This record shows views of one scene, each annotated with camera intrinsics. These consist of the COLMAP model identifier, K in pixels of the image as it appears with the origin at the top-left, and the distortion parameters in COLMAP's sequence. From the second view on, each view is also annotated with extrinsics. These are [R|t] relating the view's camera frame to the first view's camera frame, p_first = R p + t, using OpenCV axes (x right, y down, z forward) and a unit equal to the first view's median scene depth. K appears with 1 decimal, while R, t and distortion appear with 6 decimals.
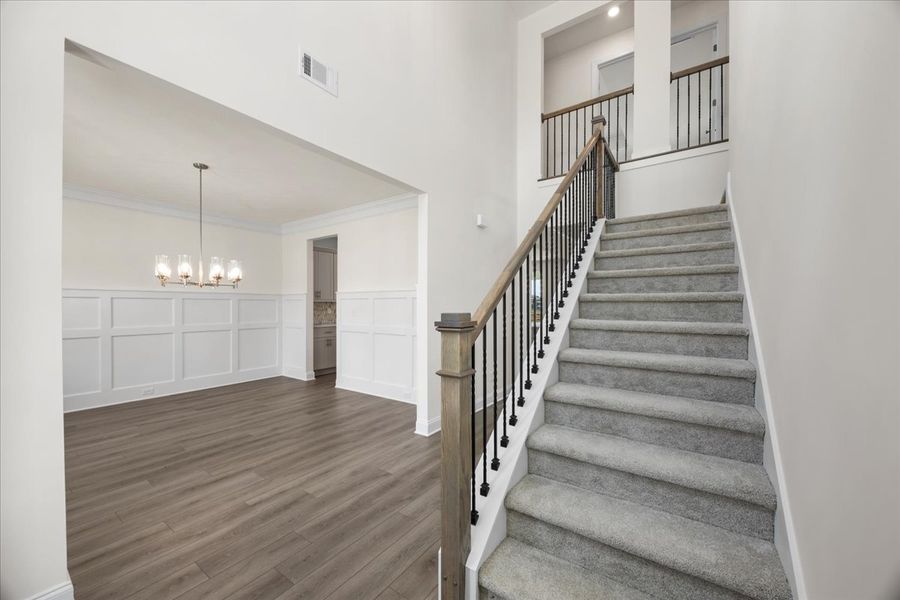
lens RADIAL K [[343.1, 0, 450.4], [0, 343.1, 304.1], [0, 0, 1]] dist [0.000575, 0.000046]
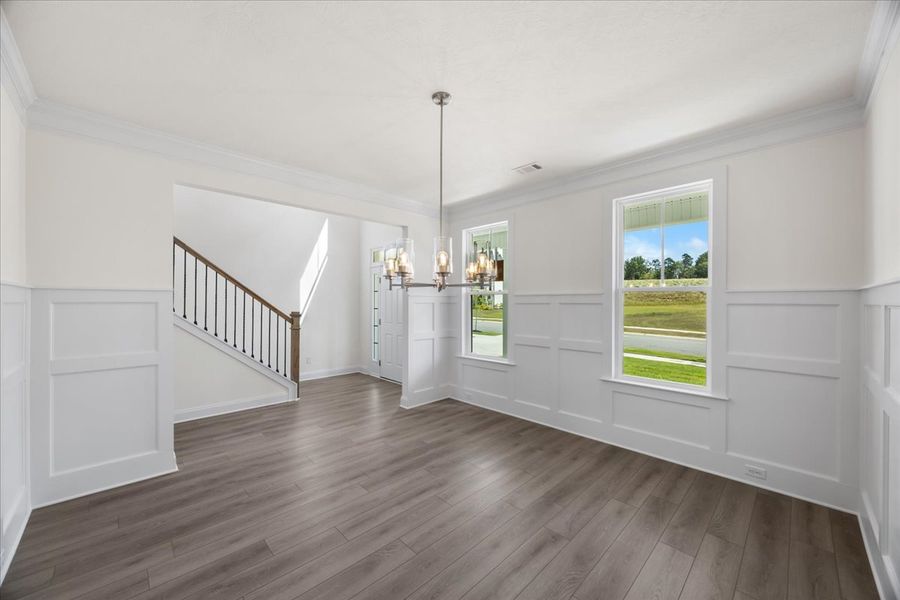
lens RADIAL K [[343.1, 0, 451.0], [0, 343.1, 301.2], [0, 0, 1]] dist [0.000575, 0.000046]
pose [[-0.981540, 0.001983, 0.191245, -1.101070], [0.001199, 0.999990, -0.004219, -0.030076], [-0.191251, -0.003912, -0.981533, 2.054359]]
